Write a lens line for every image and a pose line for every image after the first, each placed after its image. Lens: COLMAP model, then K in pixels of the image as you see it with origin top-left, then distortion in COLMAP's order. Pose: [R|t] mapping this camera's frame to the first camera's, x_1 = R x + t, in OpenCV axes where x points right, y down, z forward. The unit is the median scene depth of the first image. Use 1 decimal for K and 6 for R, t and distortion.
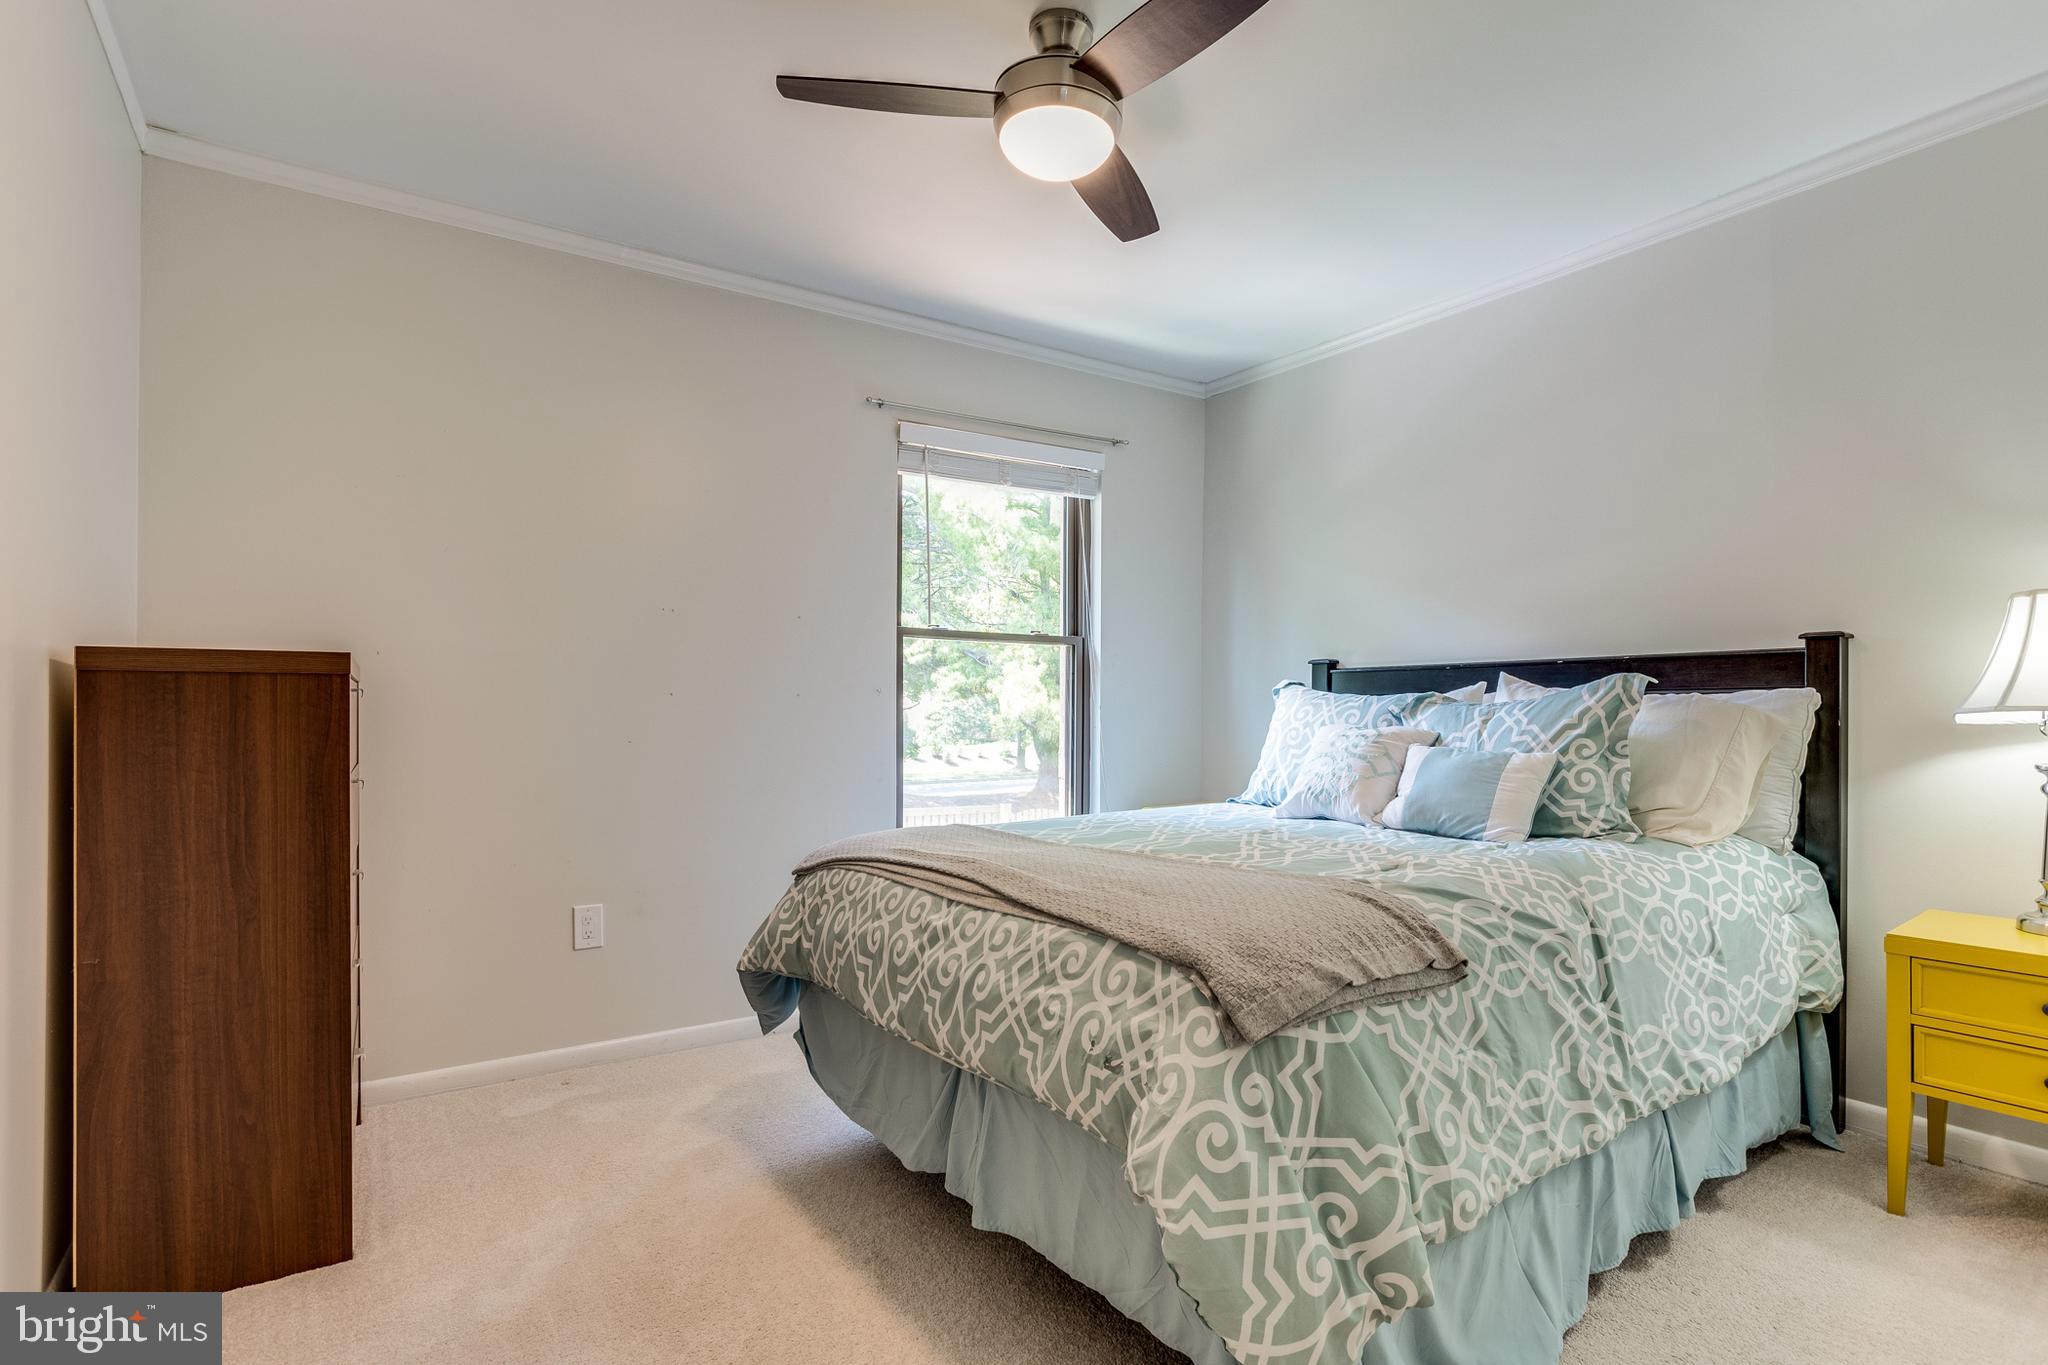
lens RADIAL K [[1012.3, 0, 1039.7], [0, 1012.3, 717.2], [0, 0, 1]] dist [-0.012785, 0.000105]
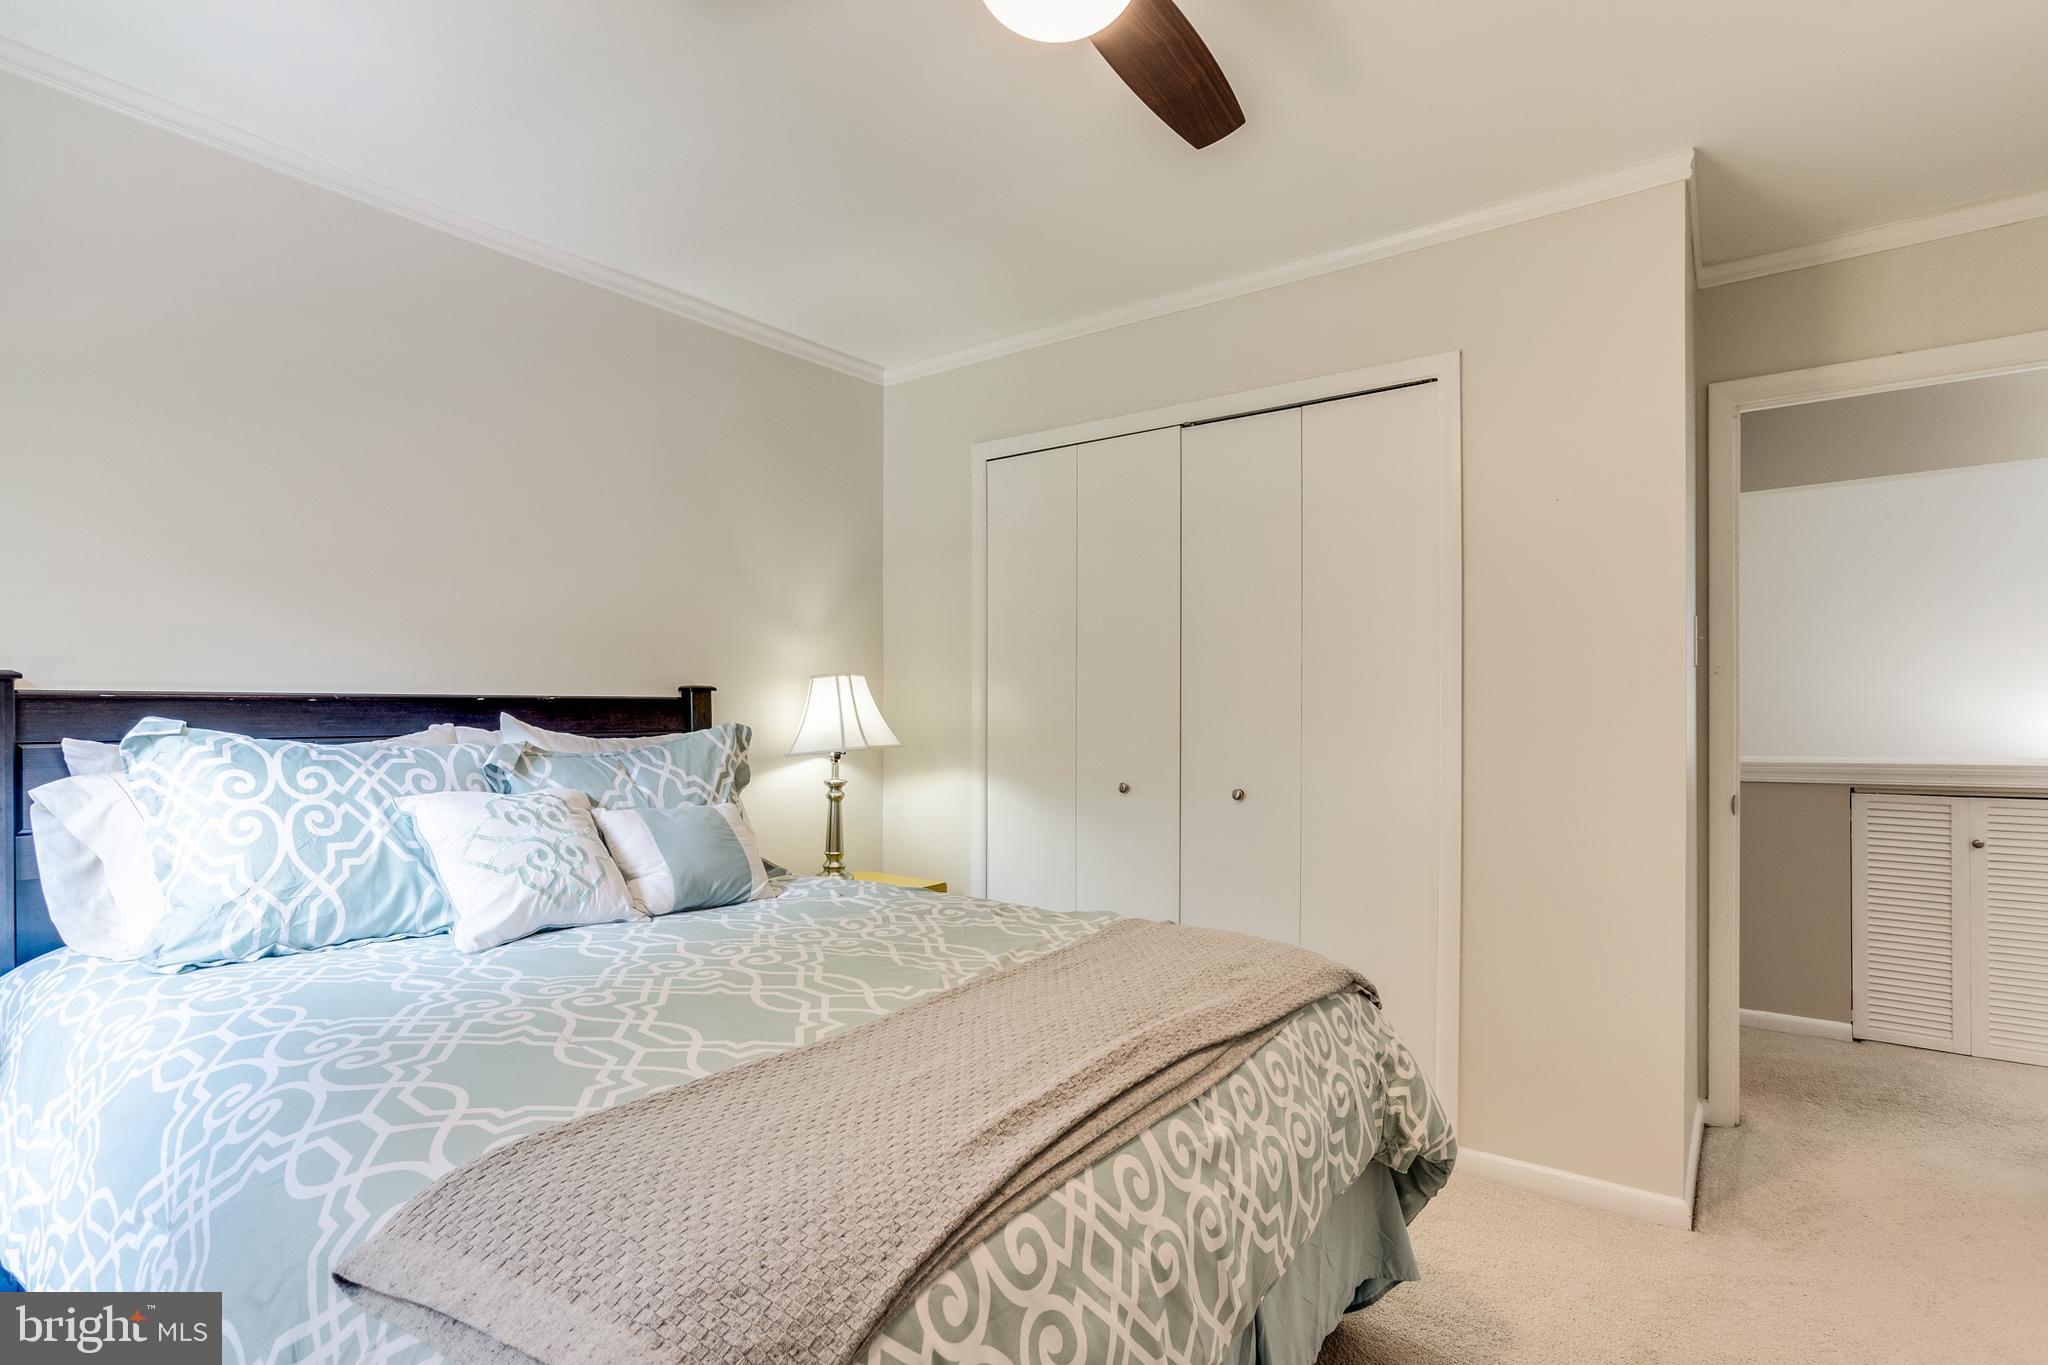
lens RADIAL K [[1012.3, 0, 1039.7], [0, 1012.3, 717.2], [0, 0, 1]] dist [-0.012785, 0.000105]
pose [[-0.337446, -0.003579, 0.941338, -0.647605], [-0.002678, 0.999992, 0.002842, -0.063949], [-0.941341, -0.001562, -0.337453, 1.280088]]
